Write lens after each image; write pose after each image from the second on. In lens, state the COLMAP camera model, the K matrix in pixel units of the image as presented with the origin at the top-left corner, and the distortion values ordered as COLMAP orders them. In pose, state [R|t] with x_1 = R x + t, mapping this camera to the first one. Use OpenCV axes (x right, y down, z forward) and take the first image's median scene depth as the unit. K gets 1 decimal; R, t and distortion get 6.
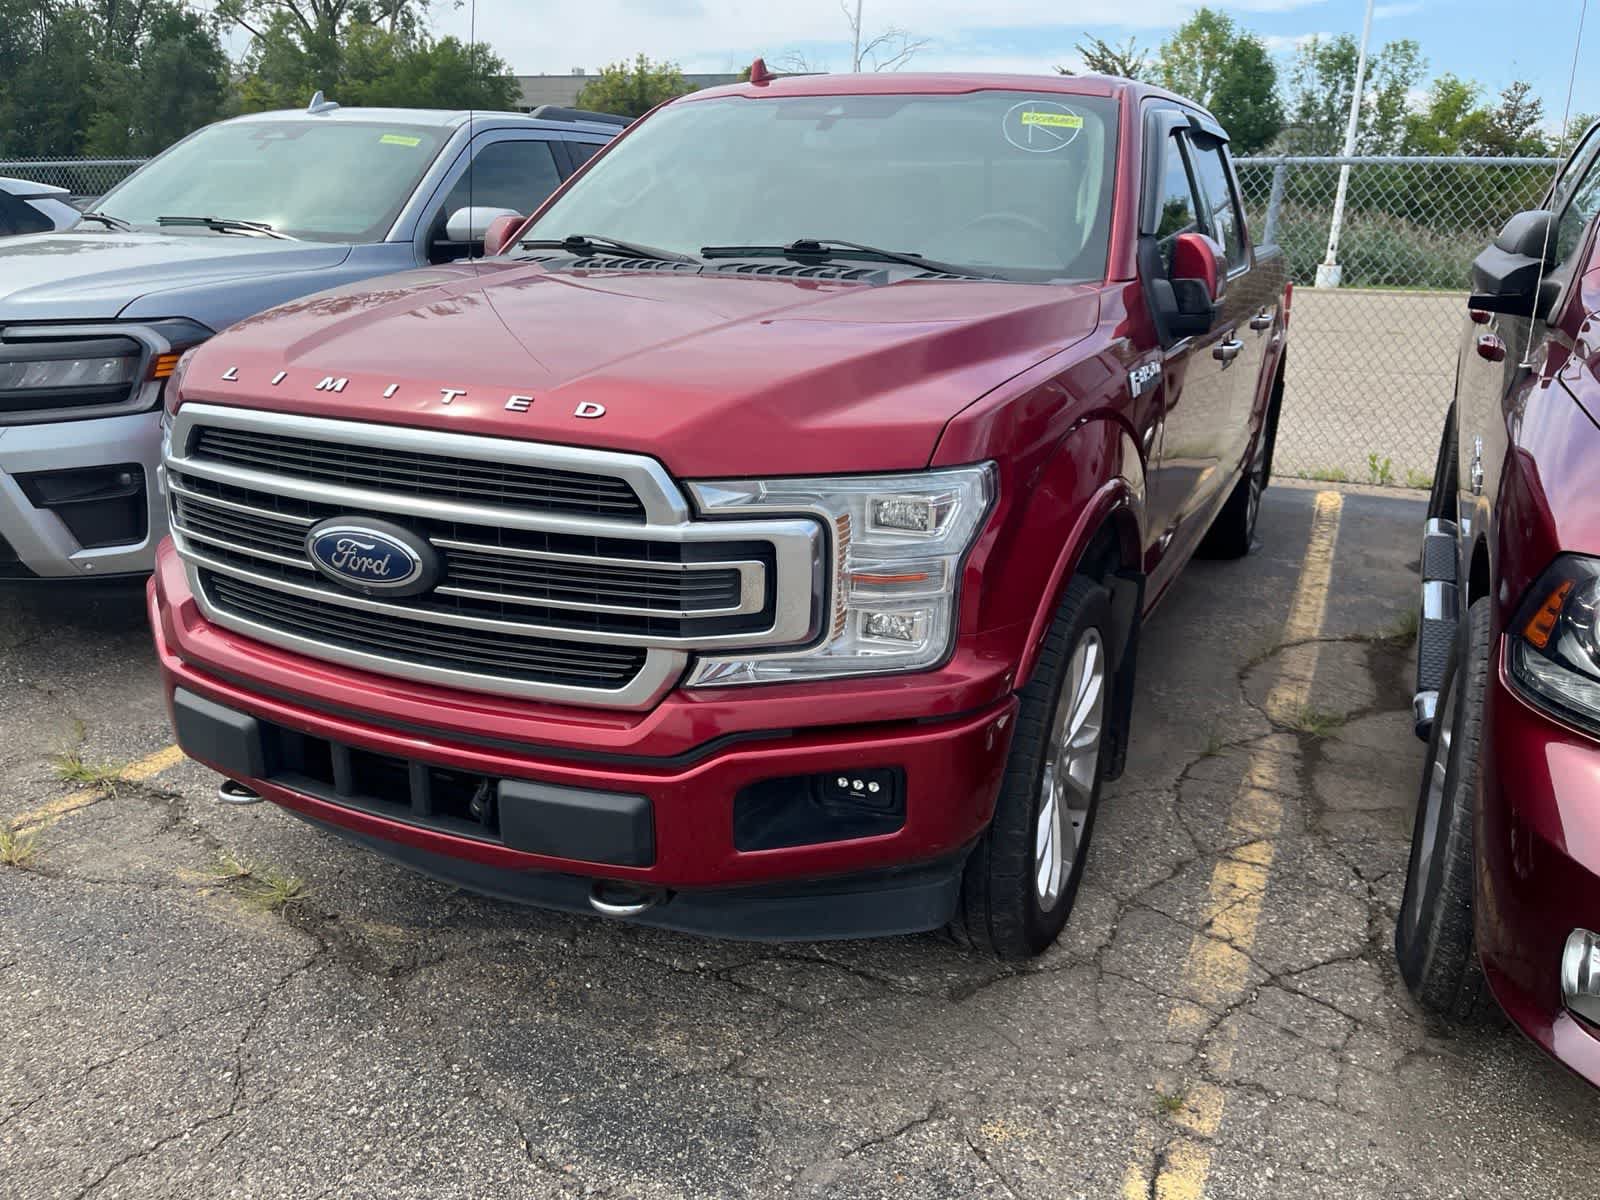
lens RADIAL K [[1202.9, 0, 803.5], [0, 1202.9, 608.9], [0, 0, 1]] dist [0.075091, -0.113066]
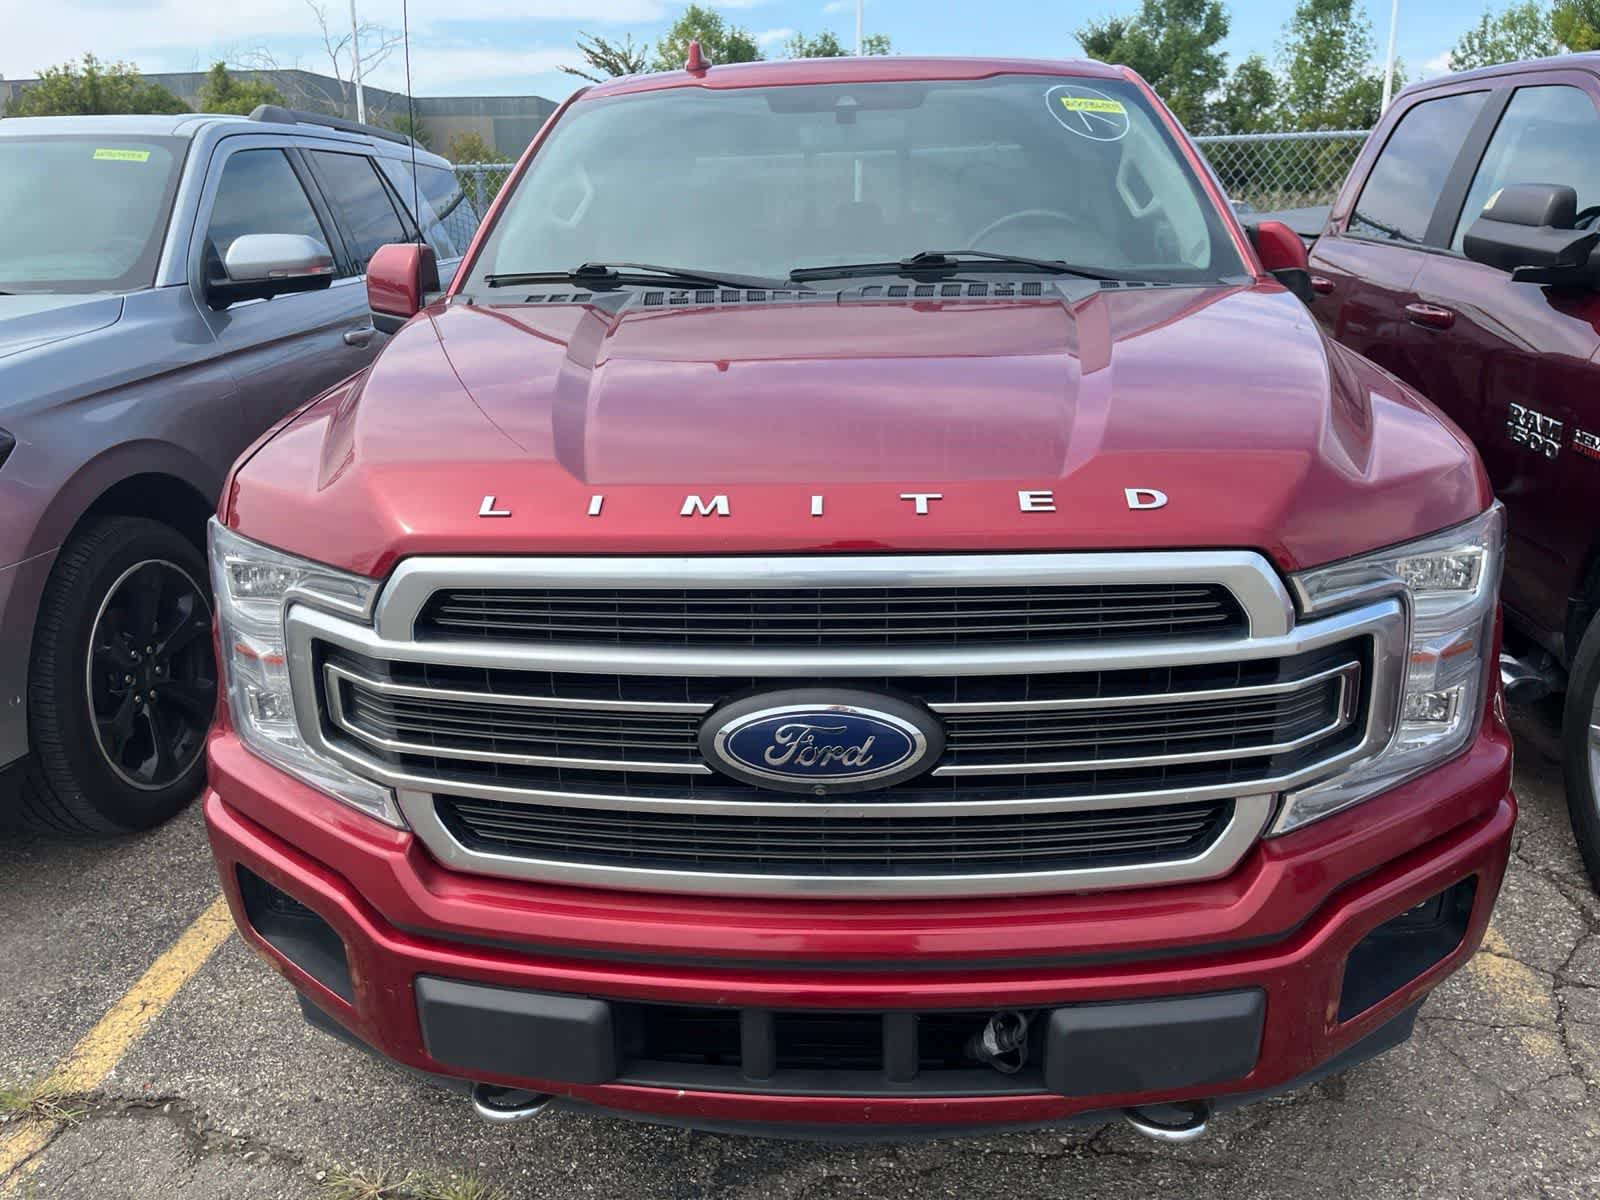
lens RADIAL K [[1207.4, 0, 785.7], [0, 1207.4, 613.5], [0, 0, 1]] dist [0.063231, -0.089268]
pose [[0.931149, -0.155993, 0.329587, -0.351448], [0.154631, 0.987501, 0.030520, -0.083386], [-0.330228, 0.022546, 0.943632, 0.203006]]
